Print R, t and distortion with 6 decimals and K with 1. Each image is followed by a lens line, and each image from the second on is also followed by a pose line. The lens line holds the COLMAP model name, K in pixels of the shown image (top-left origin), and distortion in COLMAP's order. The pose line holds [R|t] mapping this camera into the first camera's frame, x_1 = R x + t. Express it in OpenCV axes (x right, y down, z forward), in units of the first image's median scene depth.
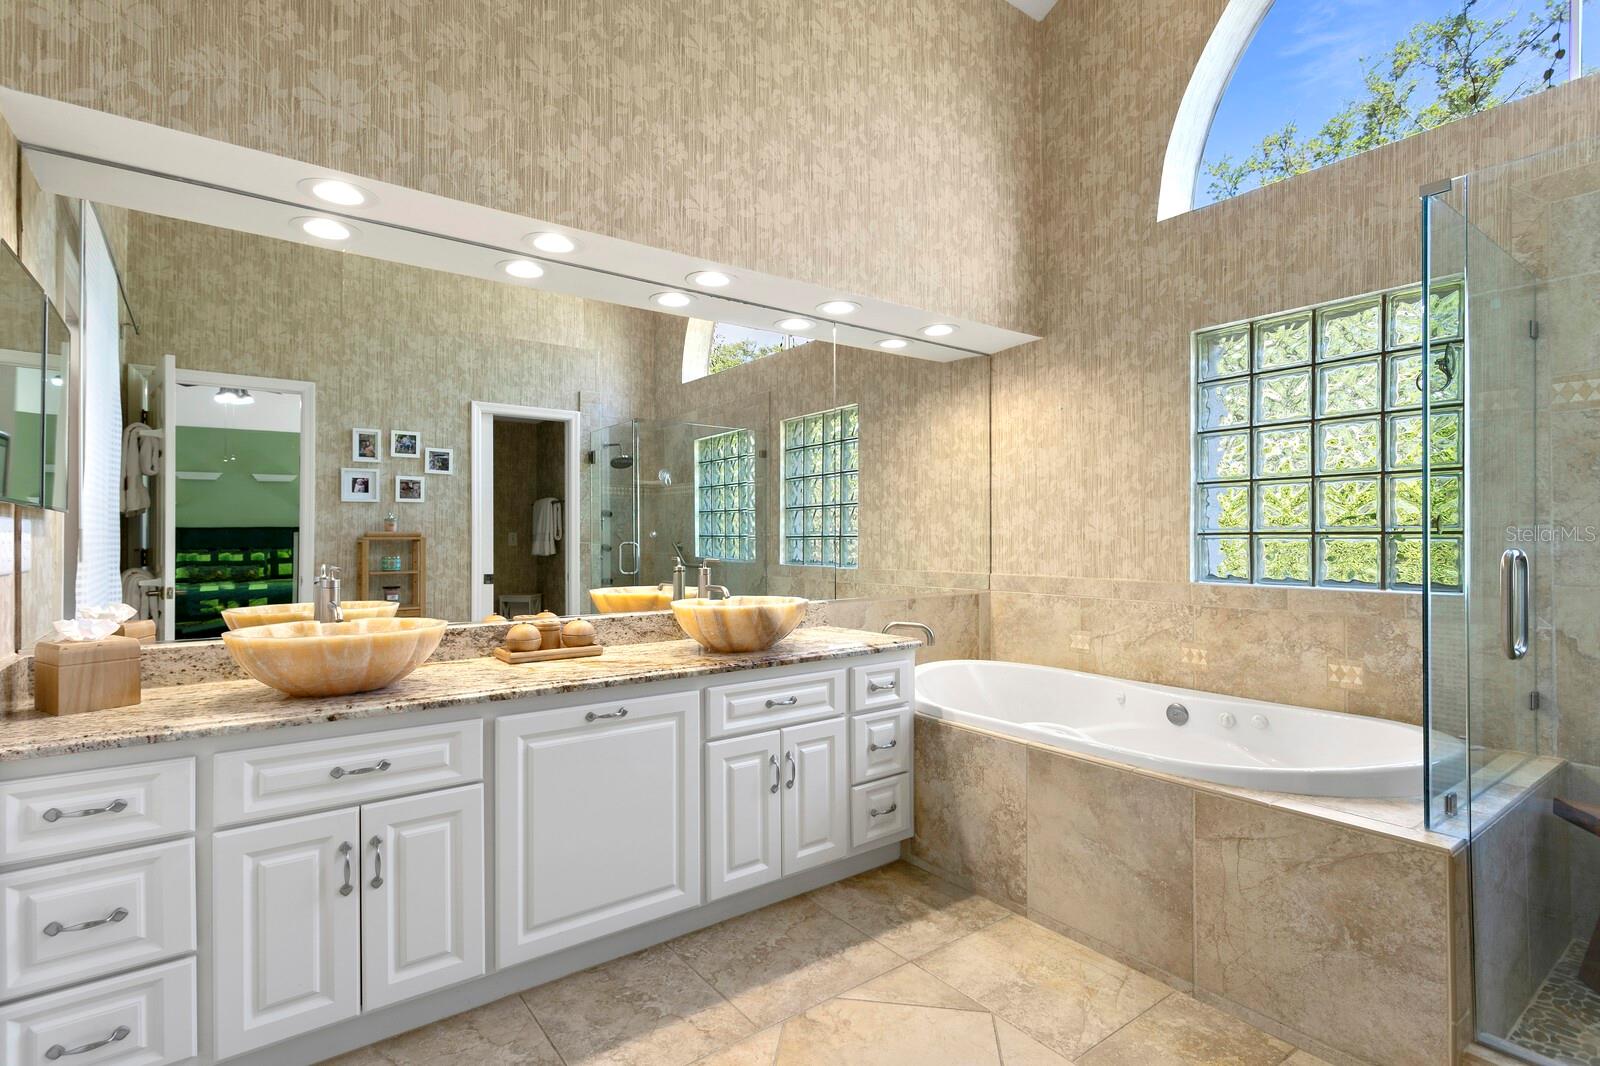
lens RADIAL K [[767.3, 0, 802.0], [0, 767.3, 535.1], [0, 0, 1]] dist [-0.000652, -0.000714]
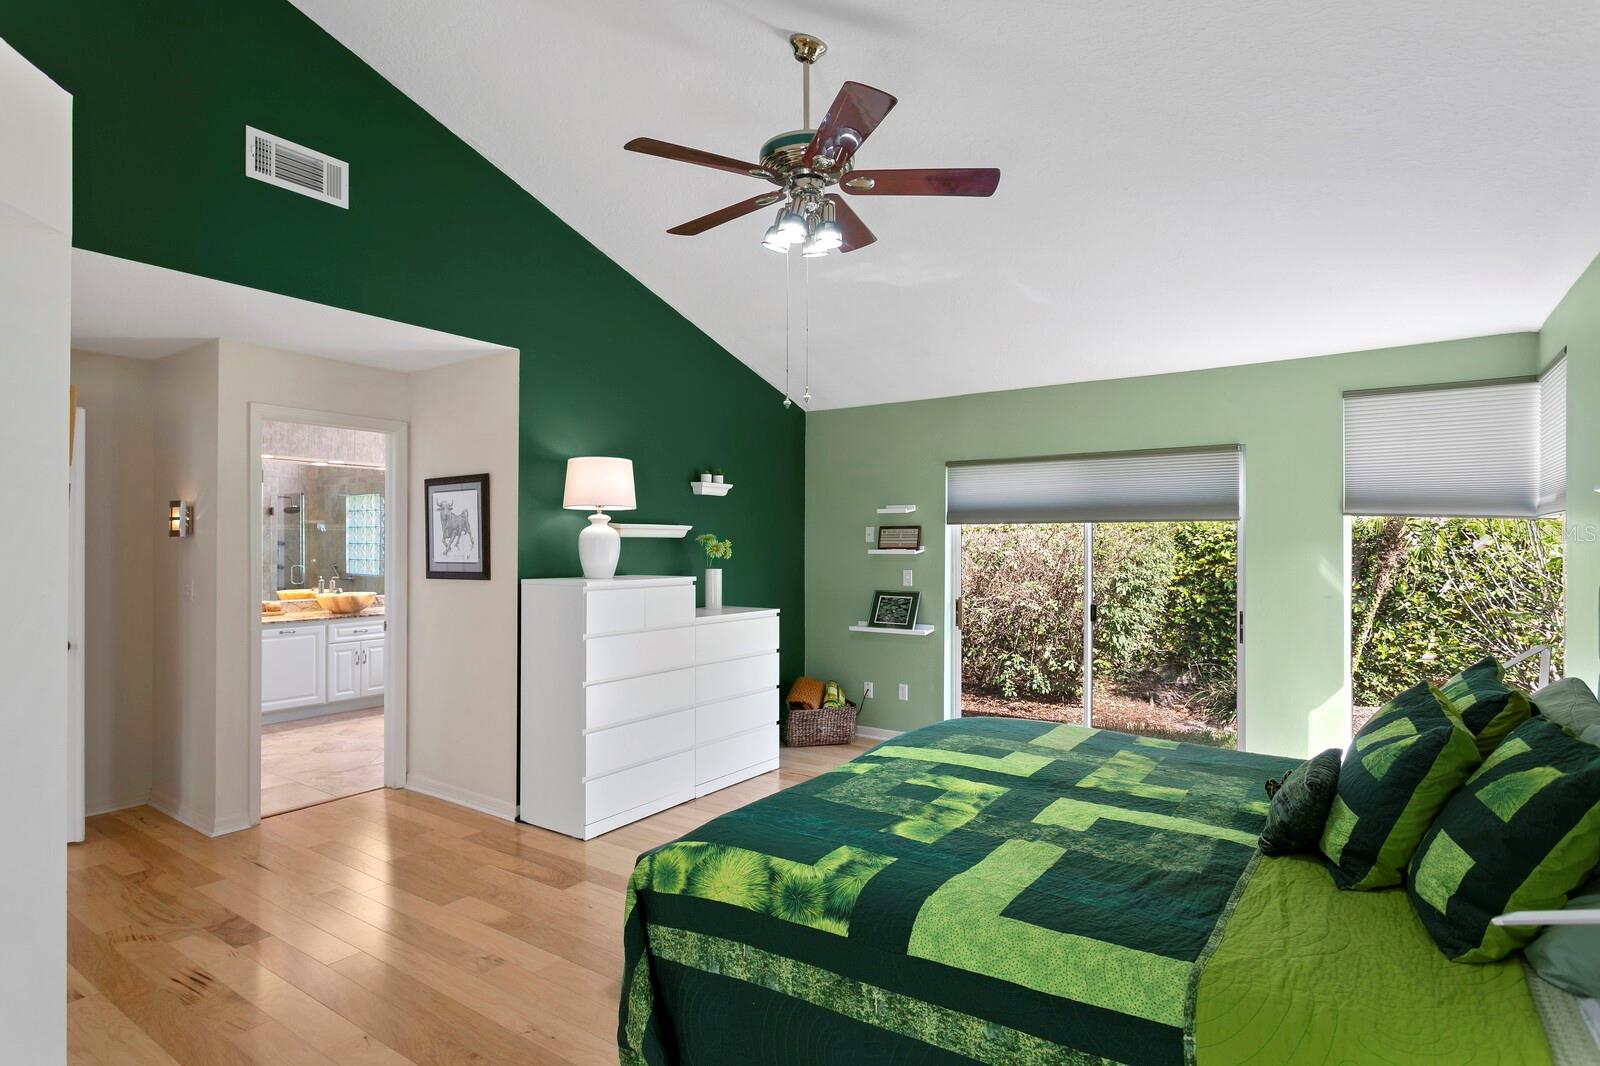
lens RADIAL K [[823.8, 0, 791.2], [0, 823.8, 546.2], [0, 0, 1]] dist [-0.005933, -0.000564]
pose [[0.949887, 0.007732, 0.312499, 0.435812], [-0.009910, 0.999936, 0.005382, -0.094029], [-0.312438, -0.008209, 0.949903, -1.907363]]
